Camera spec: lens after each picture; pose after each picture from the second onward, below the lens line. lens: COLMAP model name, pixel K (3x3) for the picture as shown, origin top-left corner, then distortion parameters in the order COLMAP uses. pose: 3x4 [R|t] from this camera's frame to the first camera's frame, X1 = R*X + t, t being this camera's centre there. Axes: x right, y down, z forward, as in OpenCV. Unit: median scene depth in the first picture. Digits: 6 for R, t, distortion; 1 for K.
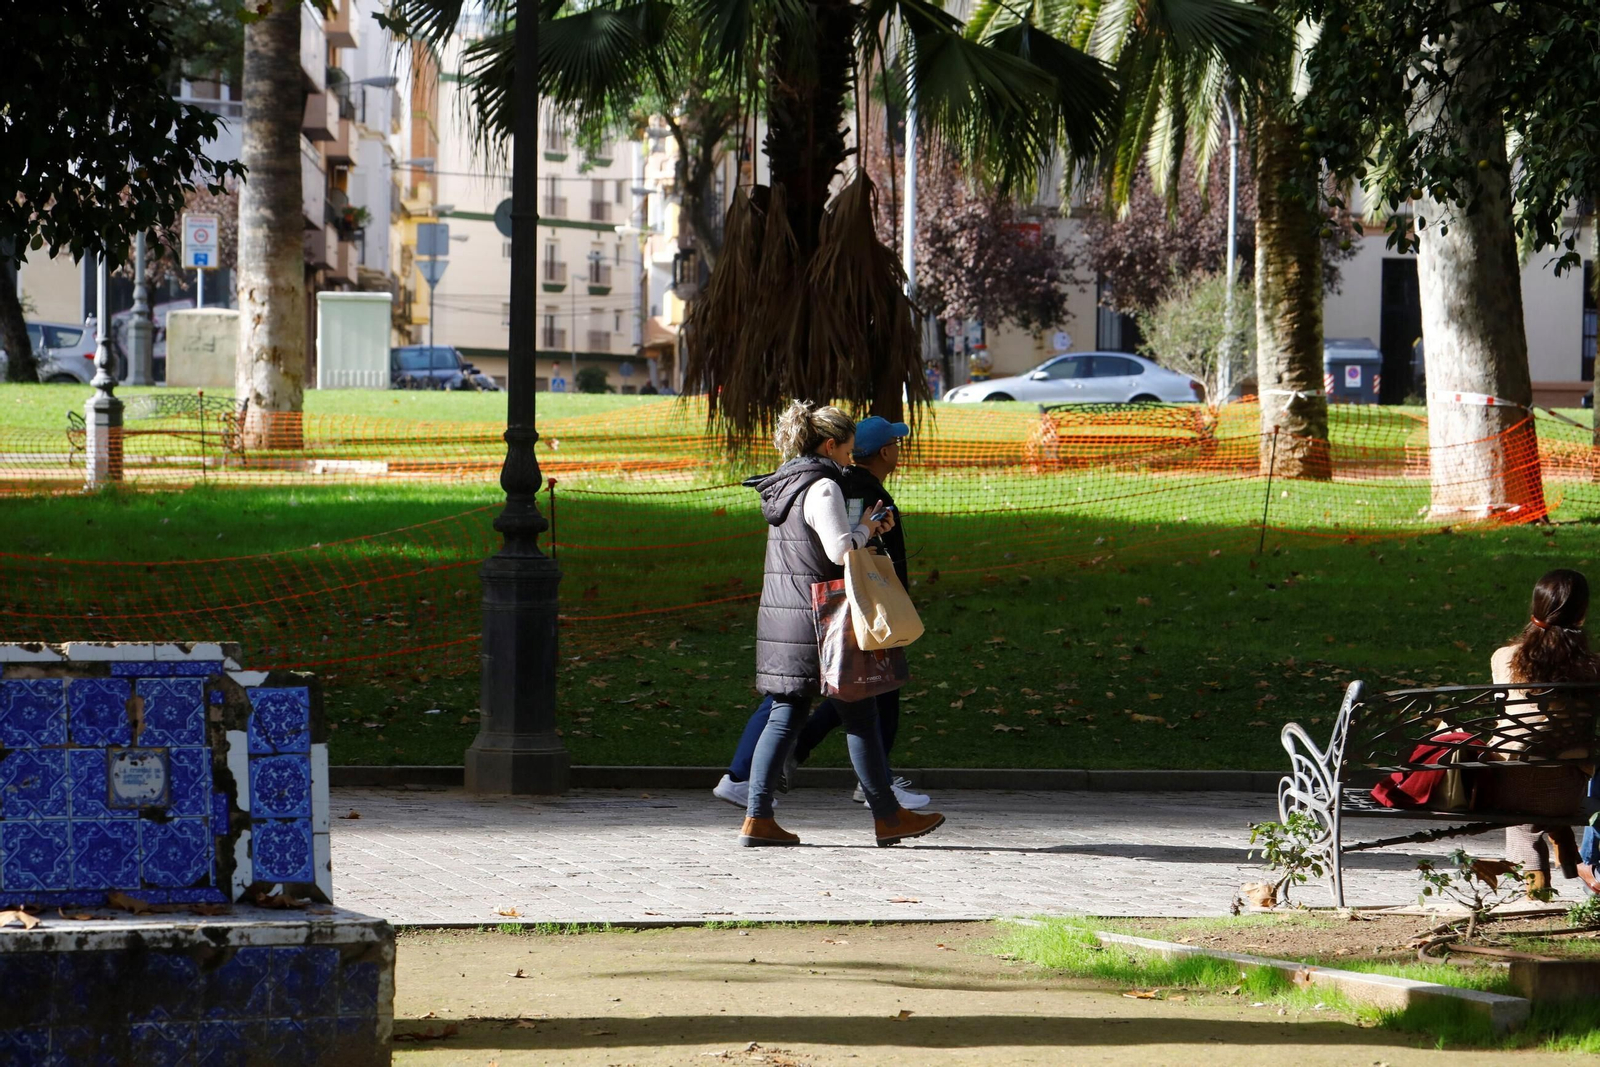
lens RADIAL K [[4451.0, 0, 799.8], [0, 4451.0, 561.3], [0, 0, 1]] dist [0.262192, -0.355953]
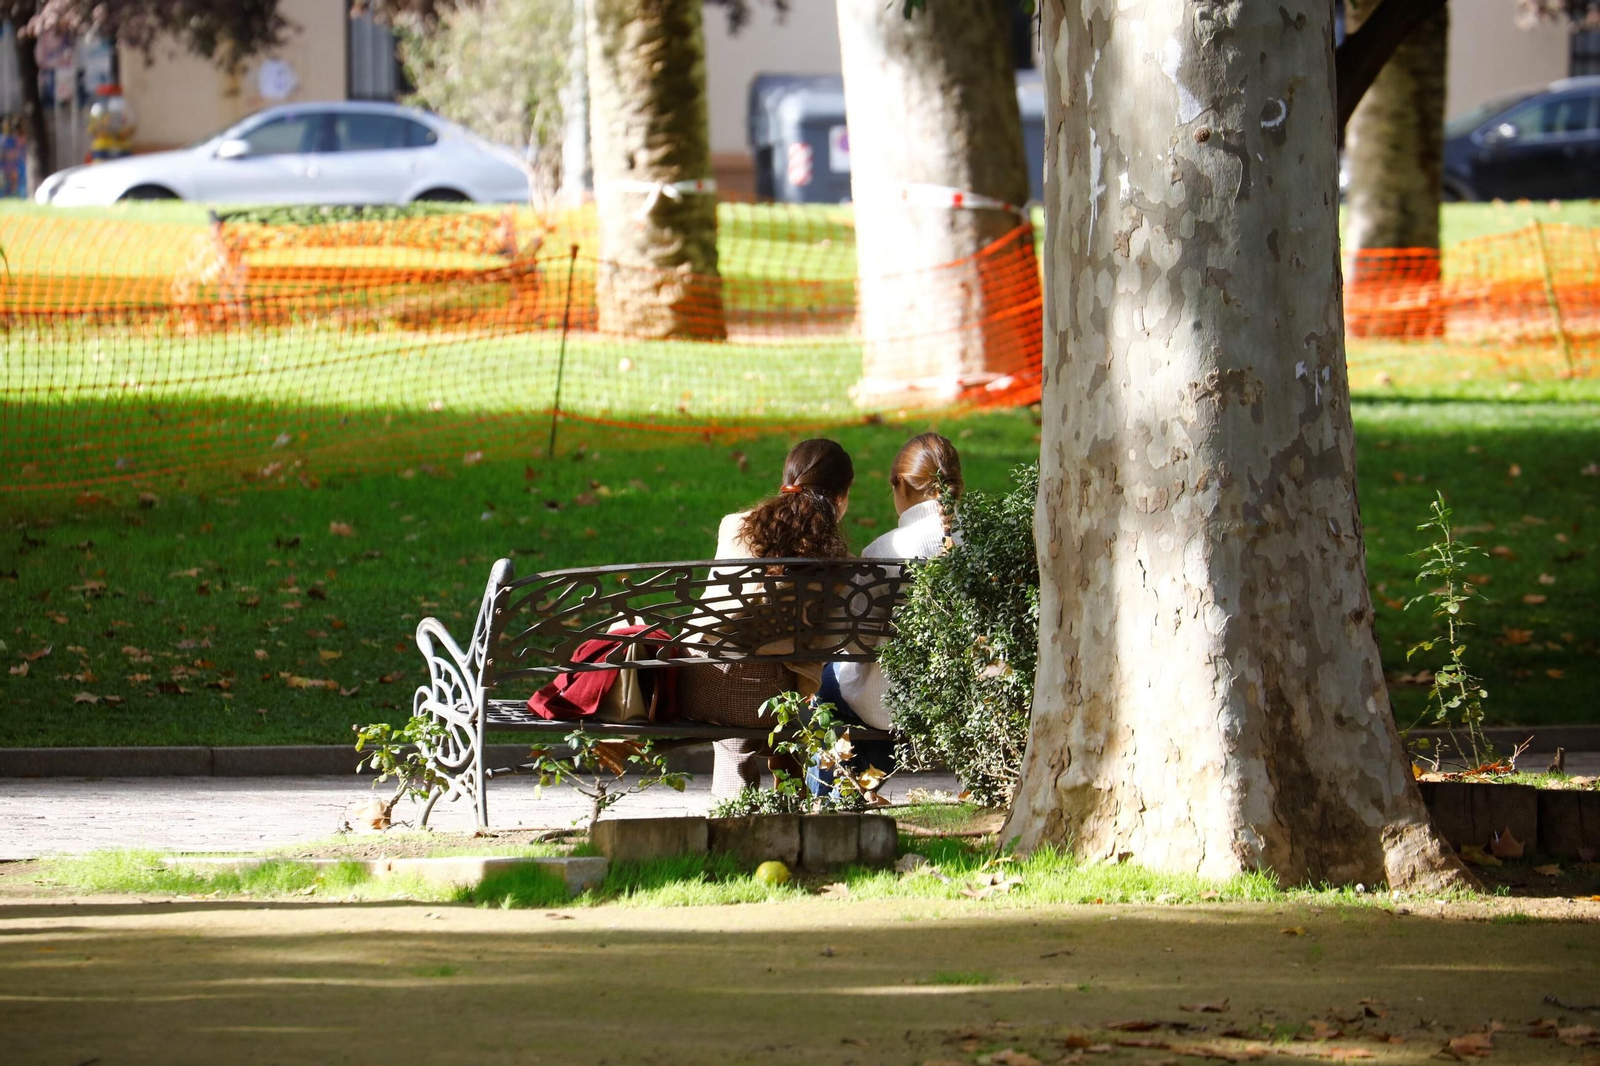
lens RADIAL K [[11612.7, 0, 800.0], [0, 11612.7, 533.0], [0, 0, 1]] dist [4.454650, -14.794674]
pose [[0.995764, -0.014747, 0.090760, -0.005391], [0.015376, 0.999862, -0.006235, 0.016104], [-0.090656, 0.007604, 0.995853, -0.489381]]
